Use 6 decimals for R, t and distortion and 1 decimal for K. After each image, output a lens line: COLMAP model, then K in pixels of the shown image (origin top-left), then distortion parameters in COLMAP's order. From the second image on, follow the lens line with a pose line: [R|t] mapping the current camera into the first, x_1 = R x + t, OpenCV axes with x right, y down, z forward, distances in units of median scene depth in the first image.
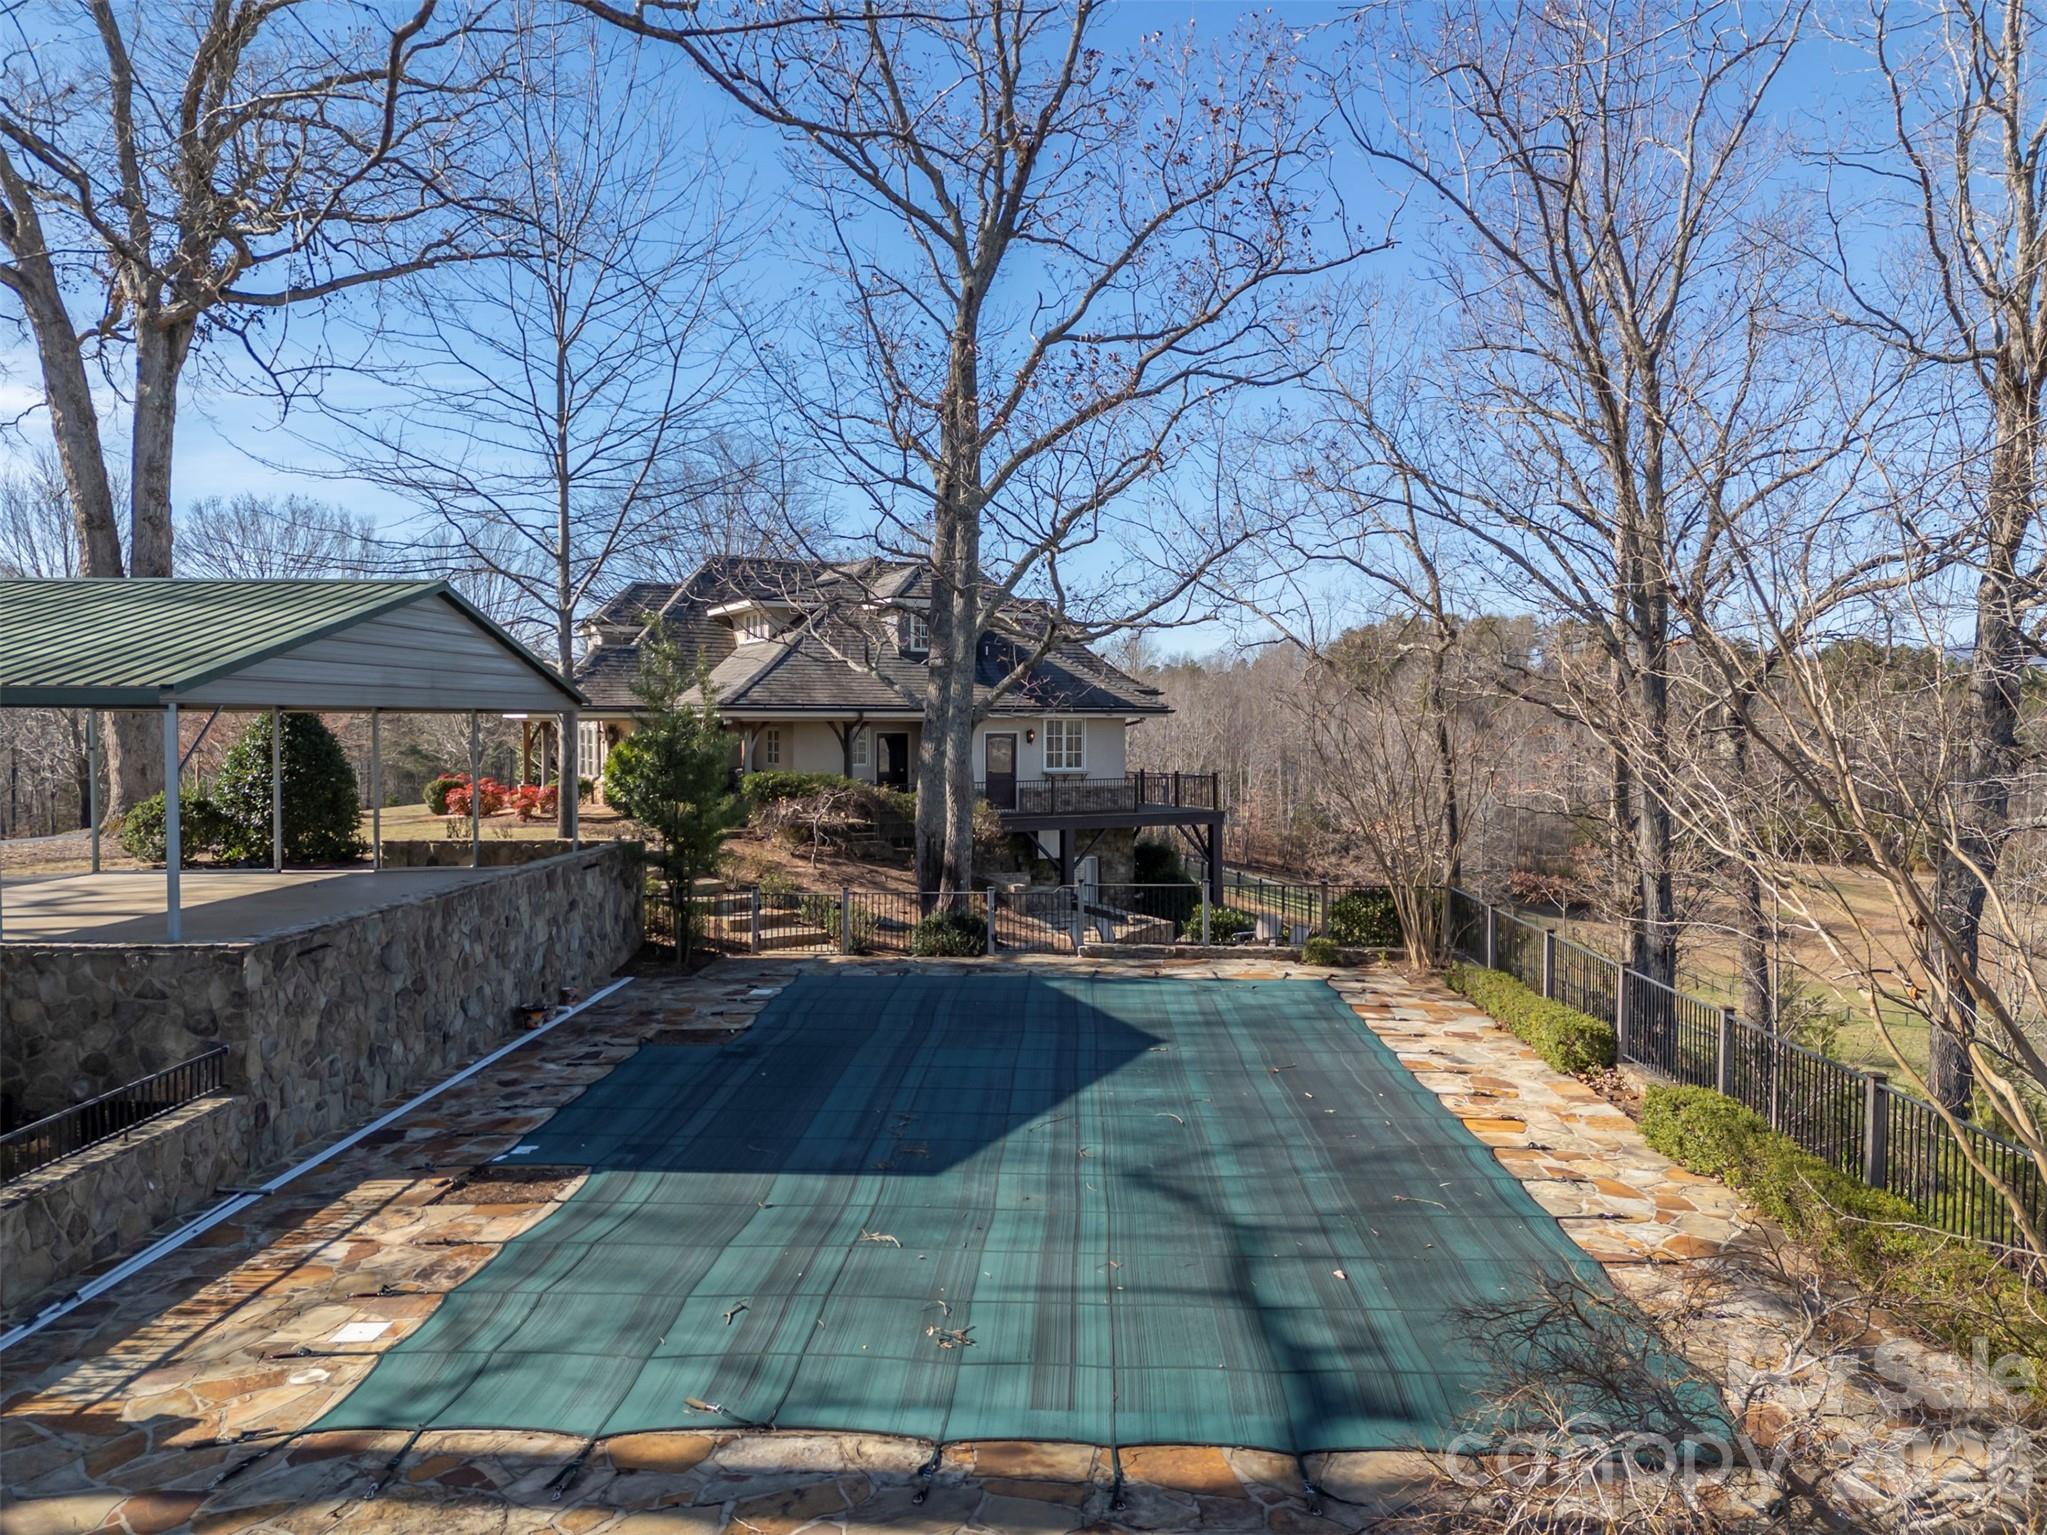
lens RADIAL K [[1524.1, 0, 1023.5], [0, 1524.1, 766.6], [0, 0, 1]] dist [0.094716, -0.012071]
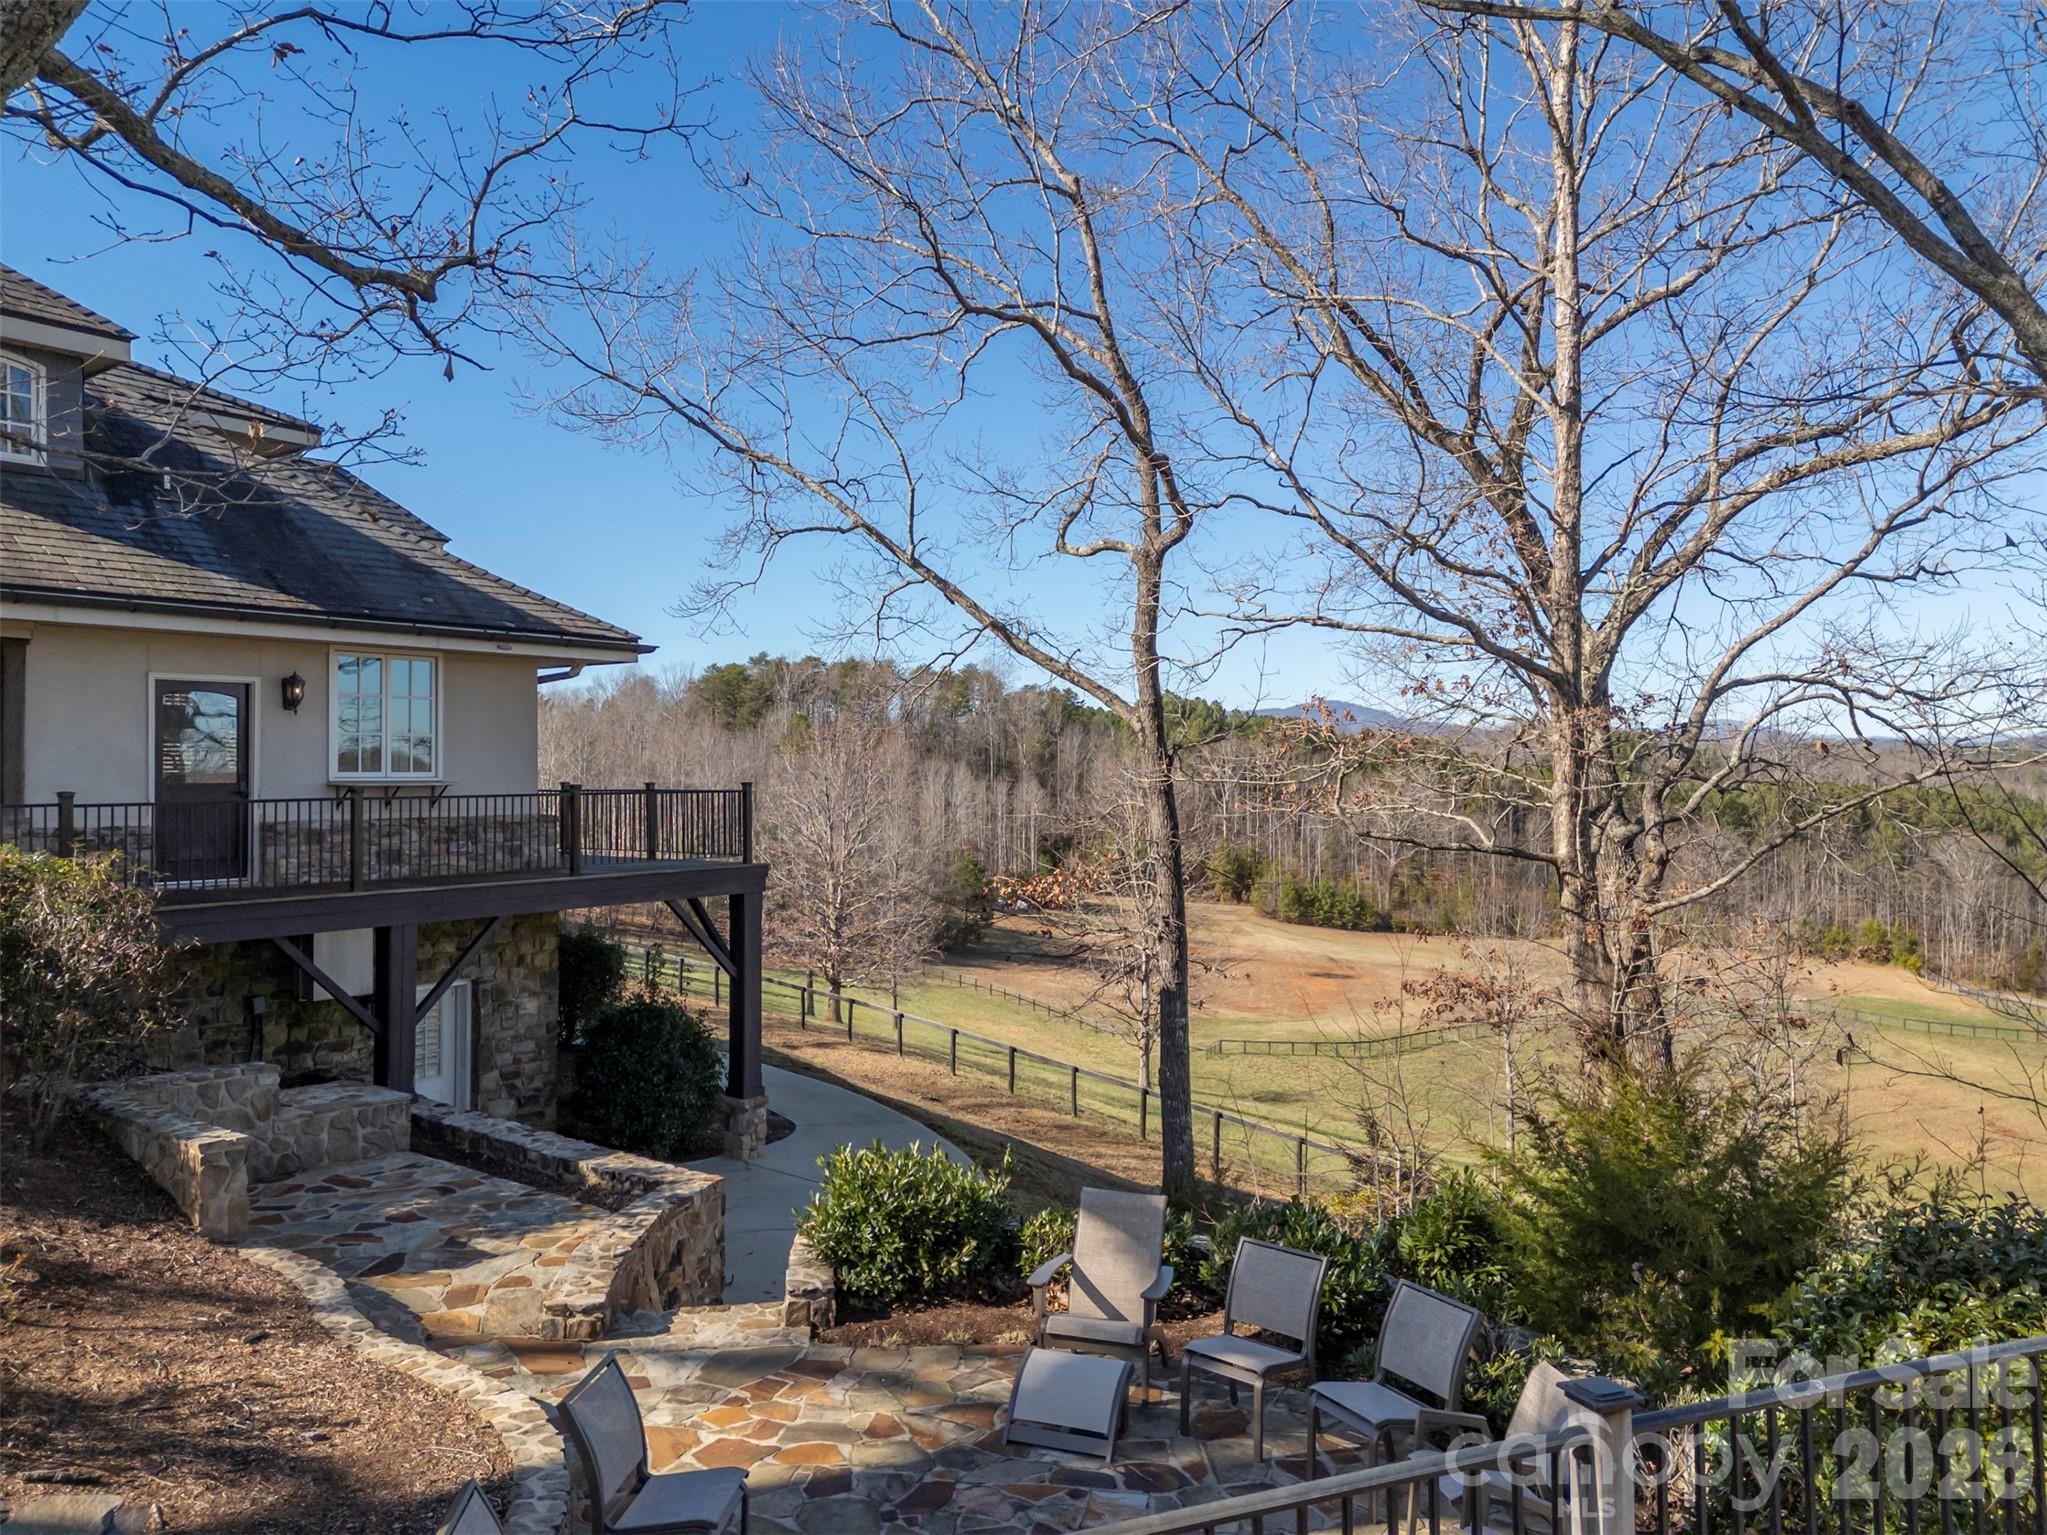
lens RADIAL K [[1524.1, 0, 1018.8], [0, 1524.1, 768.6], [0, 0, 1]] dist [0.094716, -0.012071]
pose [[0.911727, 0.004030, 0.410778, 0.010593], [0.008853, 0.999527, -0.029456, 0.014112], [-0.410702, 0.030492, 0.911260, 0.545932]]
